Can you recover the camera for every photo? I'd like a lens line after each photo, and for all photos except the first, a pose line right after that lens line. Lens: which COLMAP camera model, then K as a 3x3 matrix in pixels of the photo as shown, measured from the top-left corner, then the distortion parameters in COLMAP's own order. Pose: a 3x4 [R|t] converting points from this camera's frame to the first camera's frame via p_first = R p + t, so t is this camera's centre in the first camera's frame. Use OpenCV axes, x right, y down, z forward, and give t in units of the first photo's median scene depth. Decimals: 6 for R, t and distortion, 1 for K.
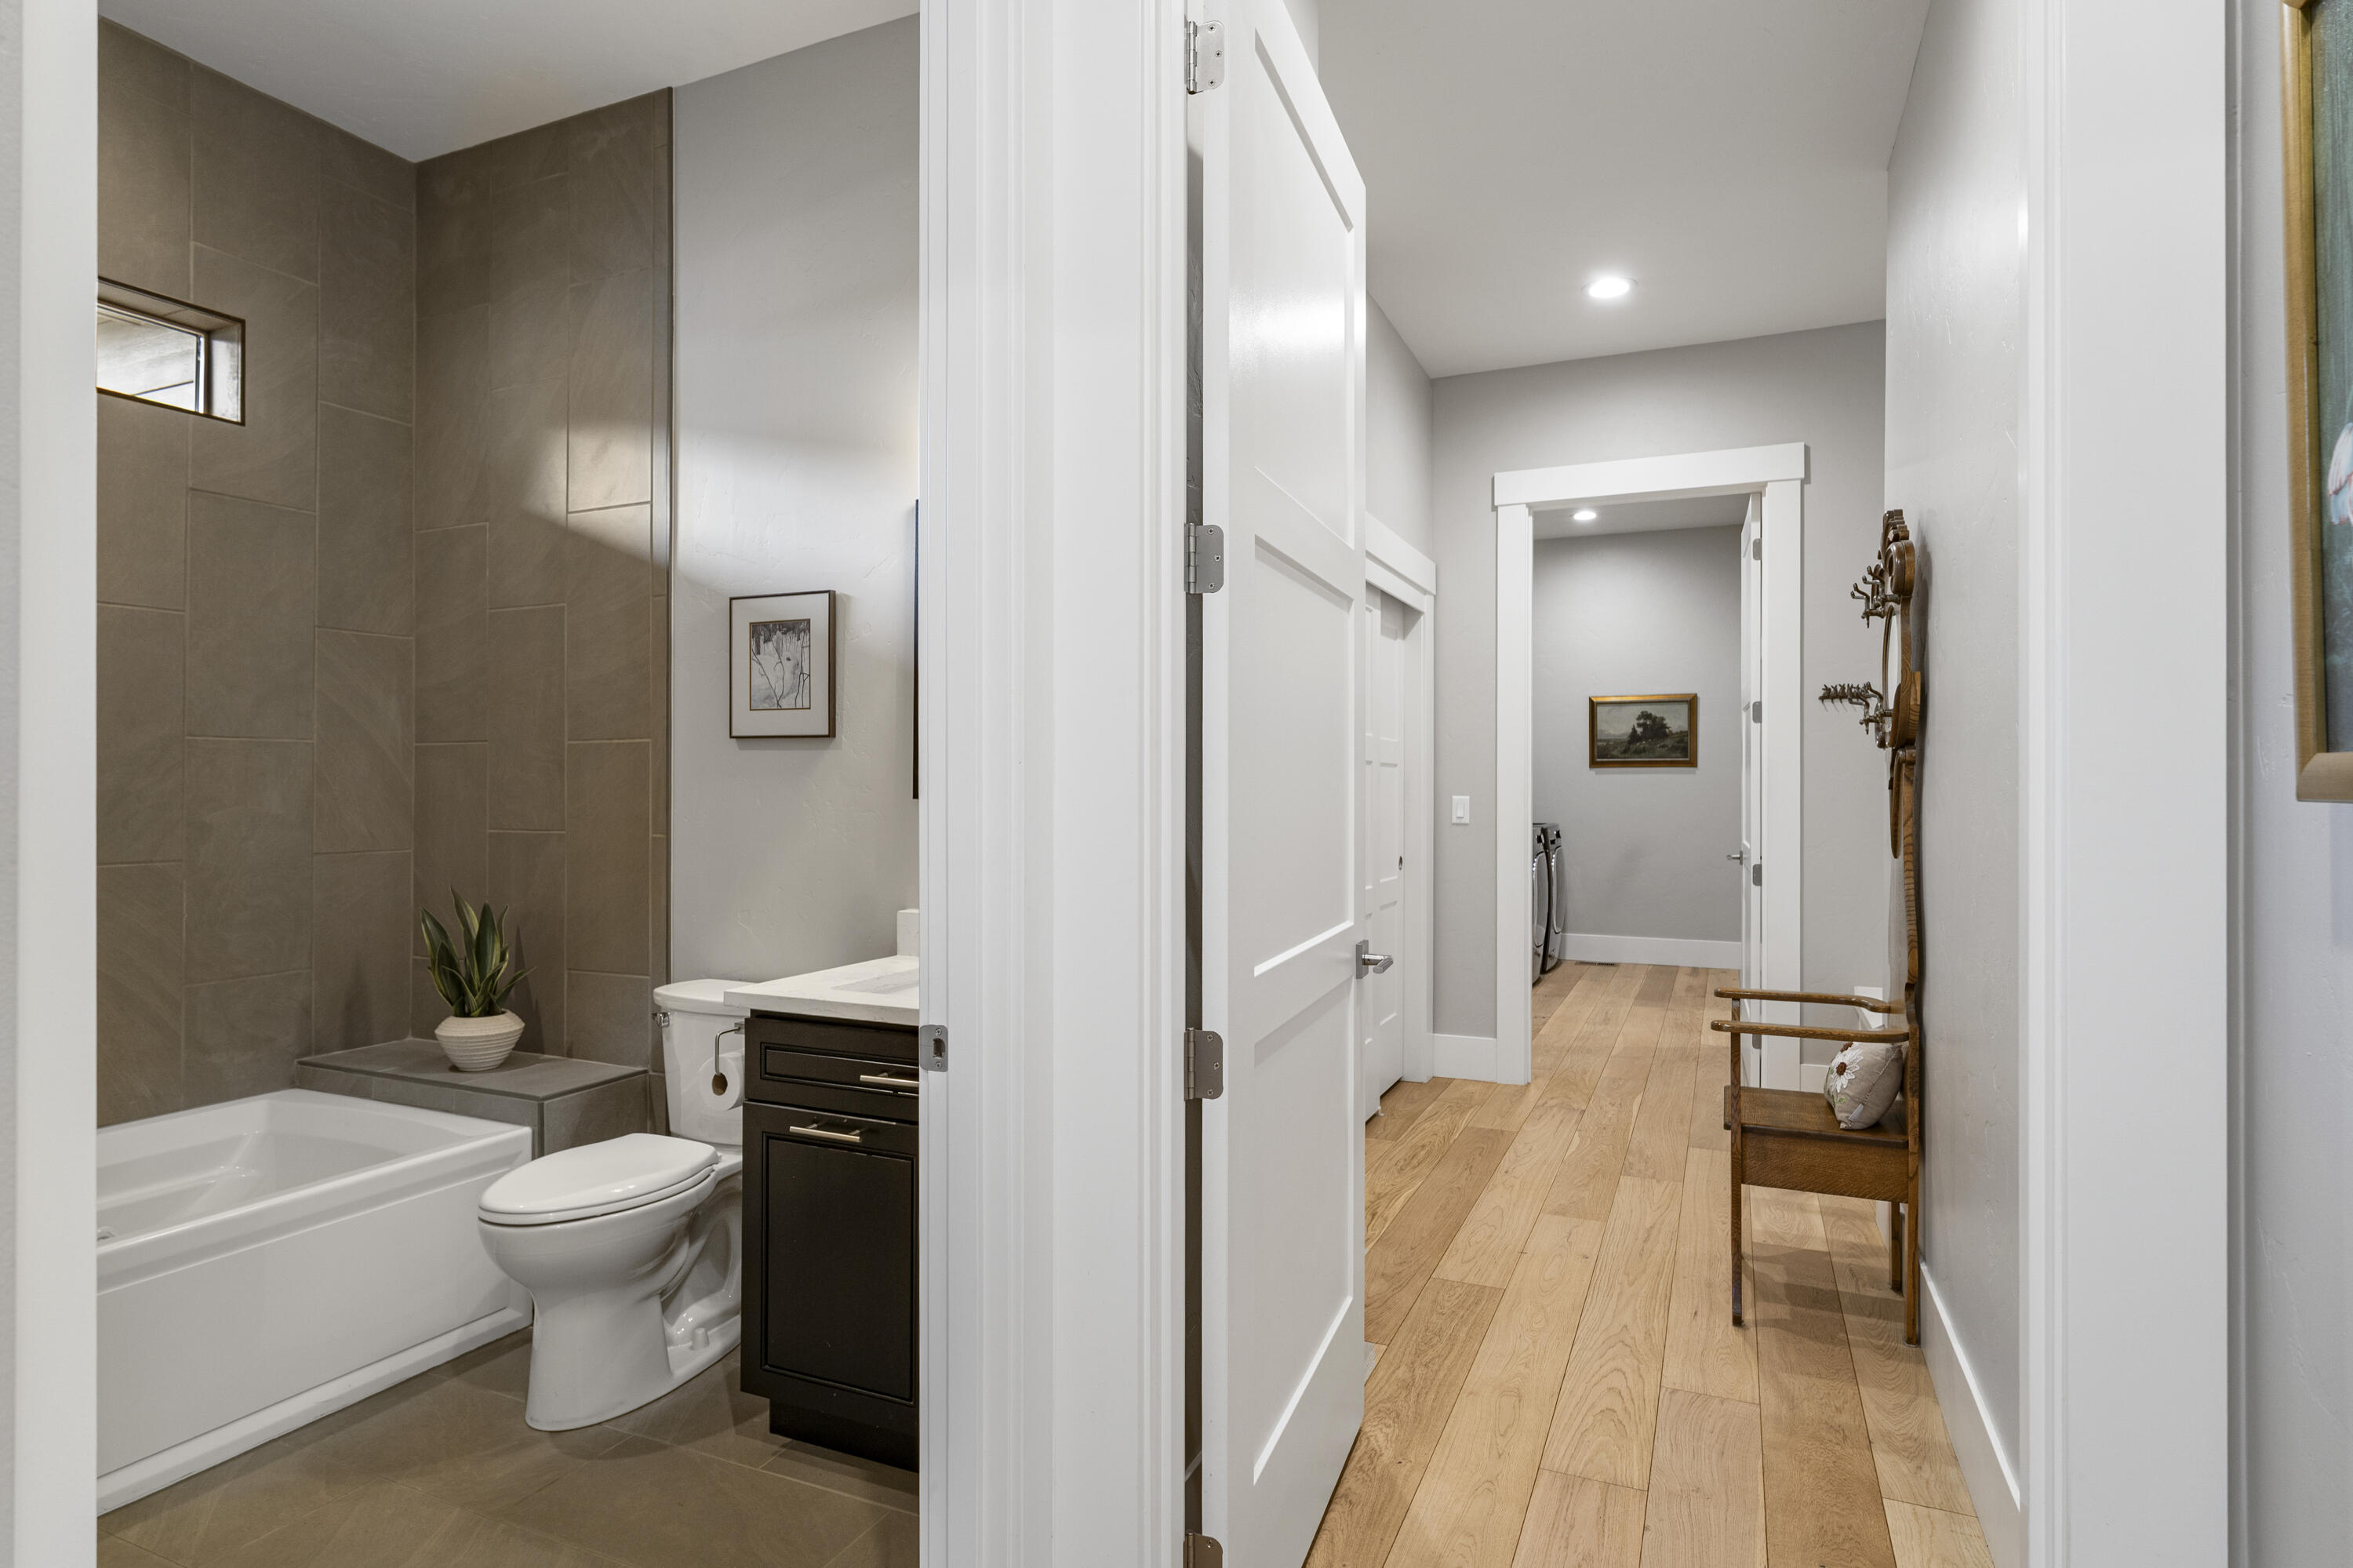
lens RADIAL K [[1214.4, 0, 1165.6], [0, 1214.4, 768.5], [0, 0, 1]] dist [-0.004043, 0.002003]
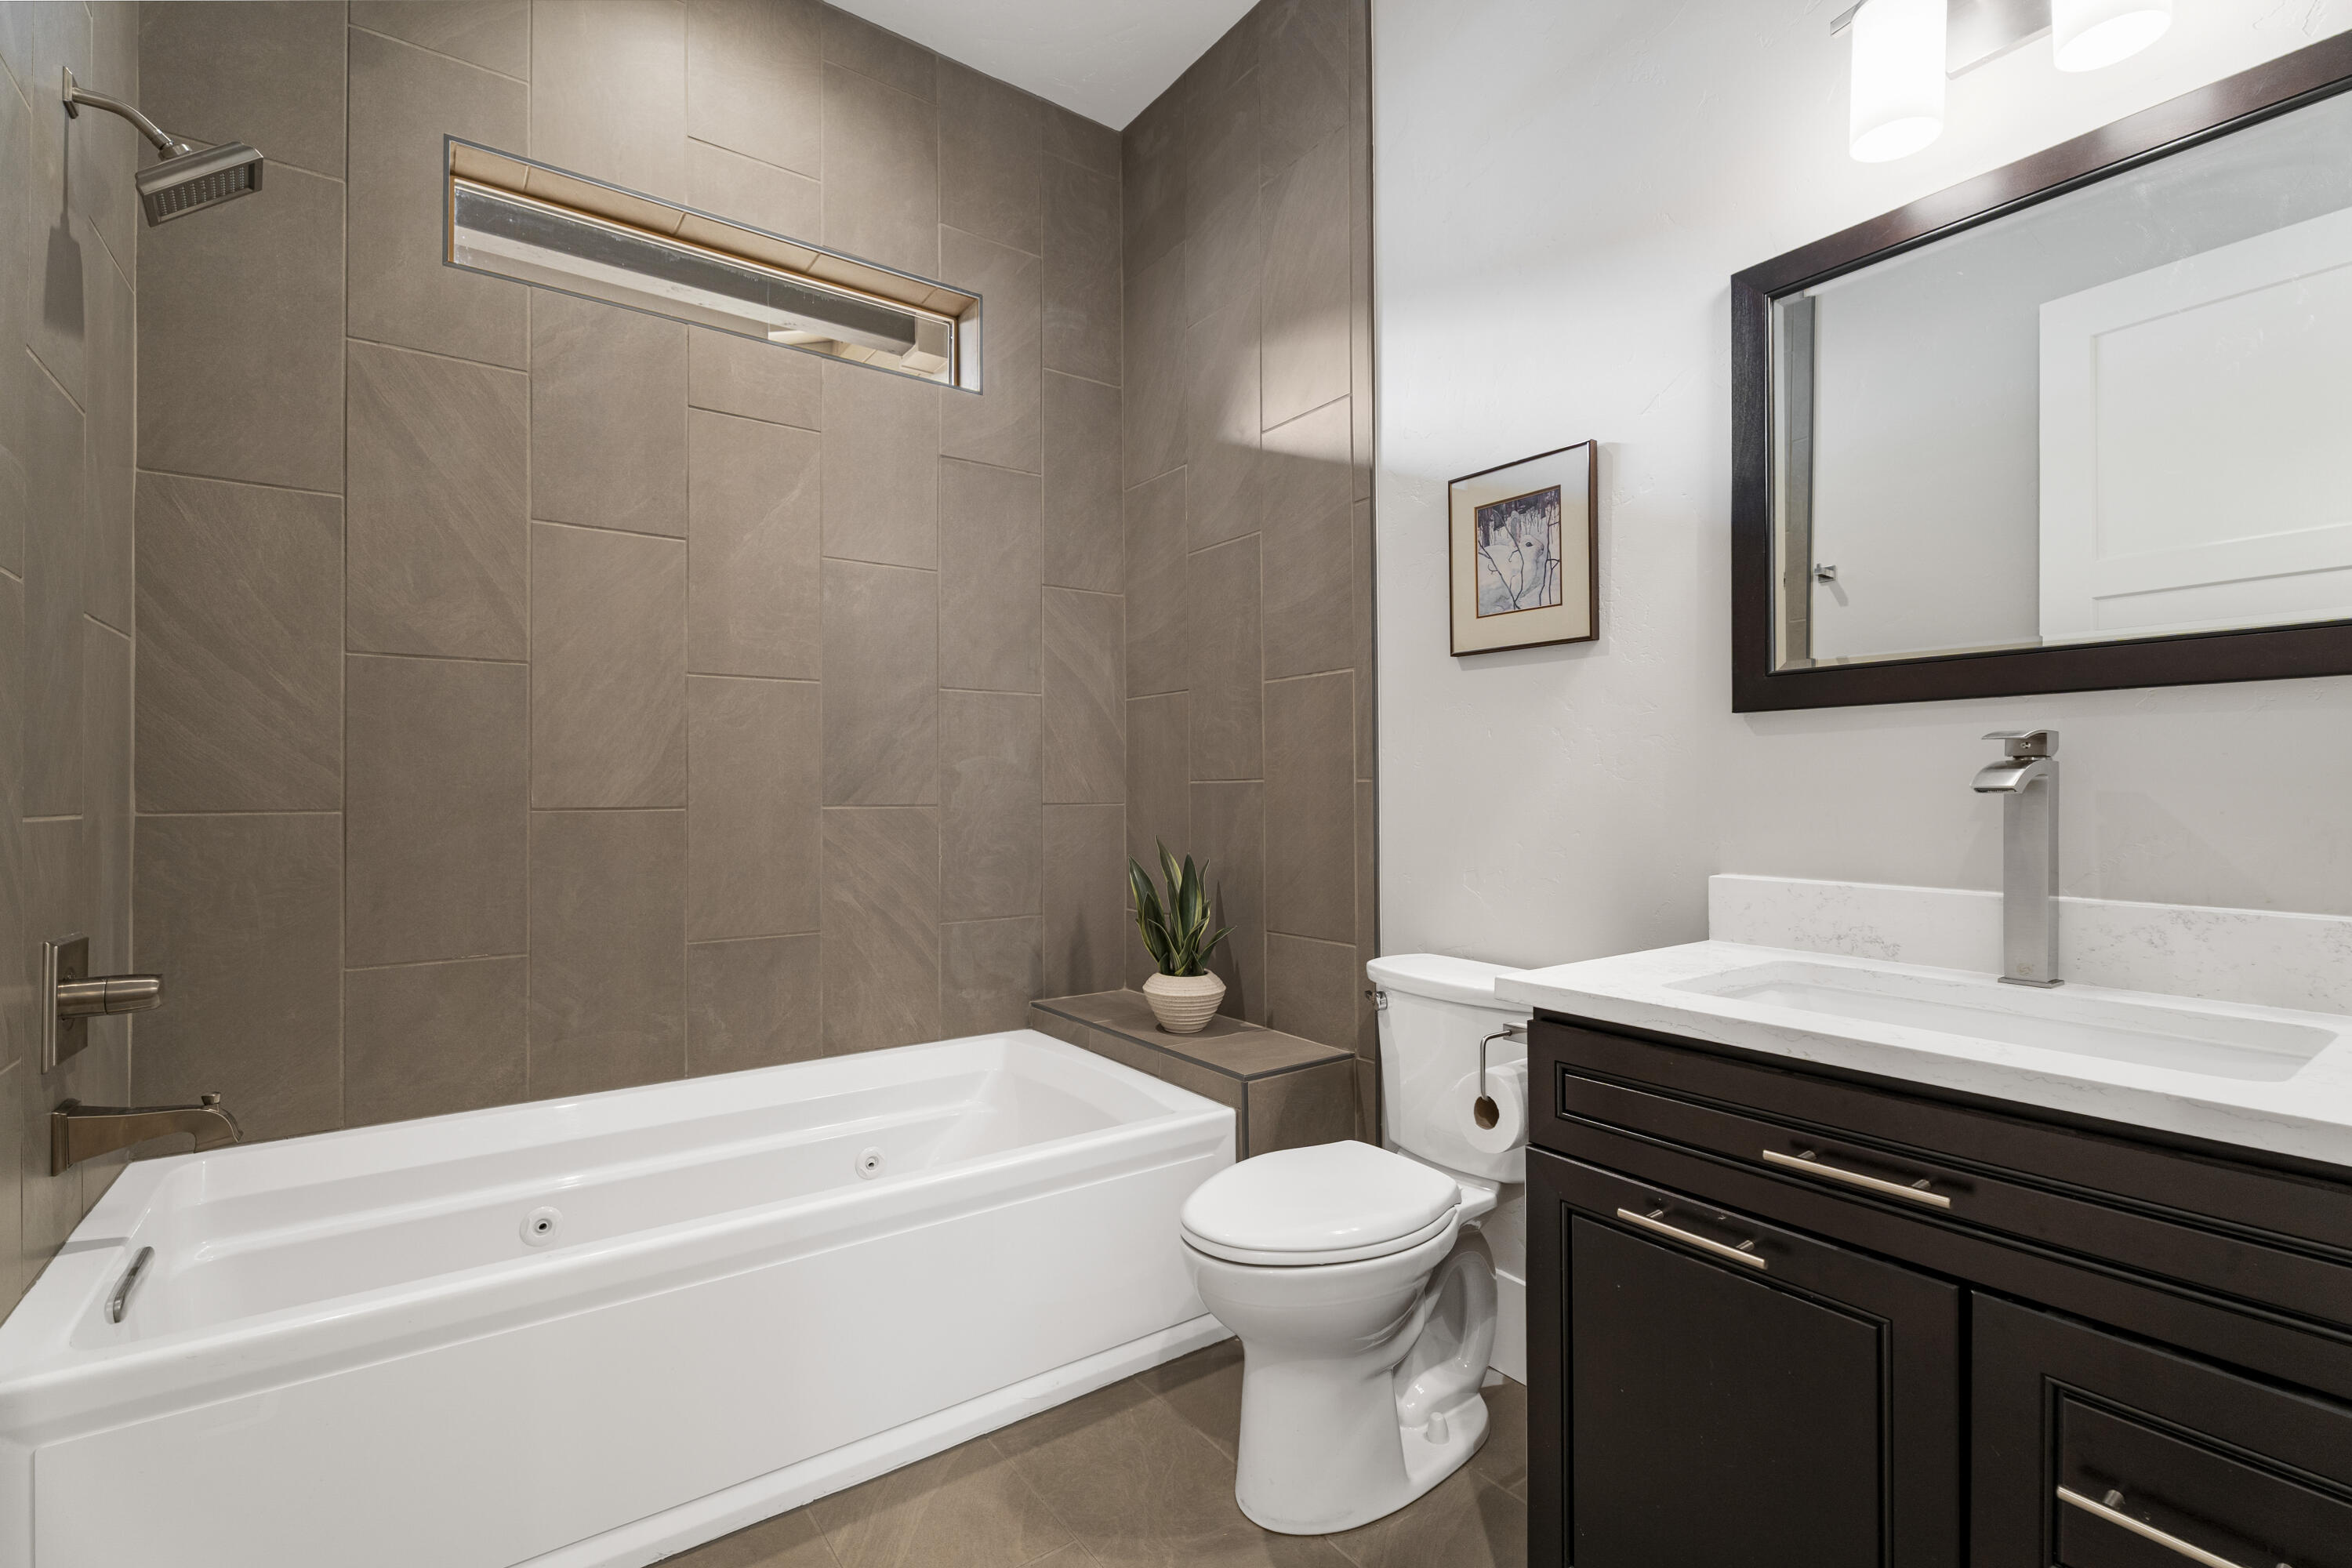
lens RADIAL K [[1049.5, 0, 1176.7], [0, 1049.5, 788.4], [0, 0, 1]] dist [0.004802, -0.001245]
pose [[0.864700, -0.004404, -0.502269, -0.167233], [0.010718, 0.999896, 0.009685, 0.053693], [0.502174, -0.013758, 0.864657, 0.307328]]
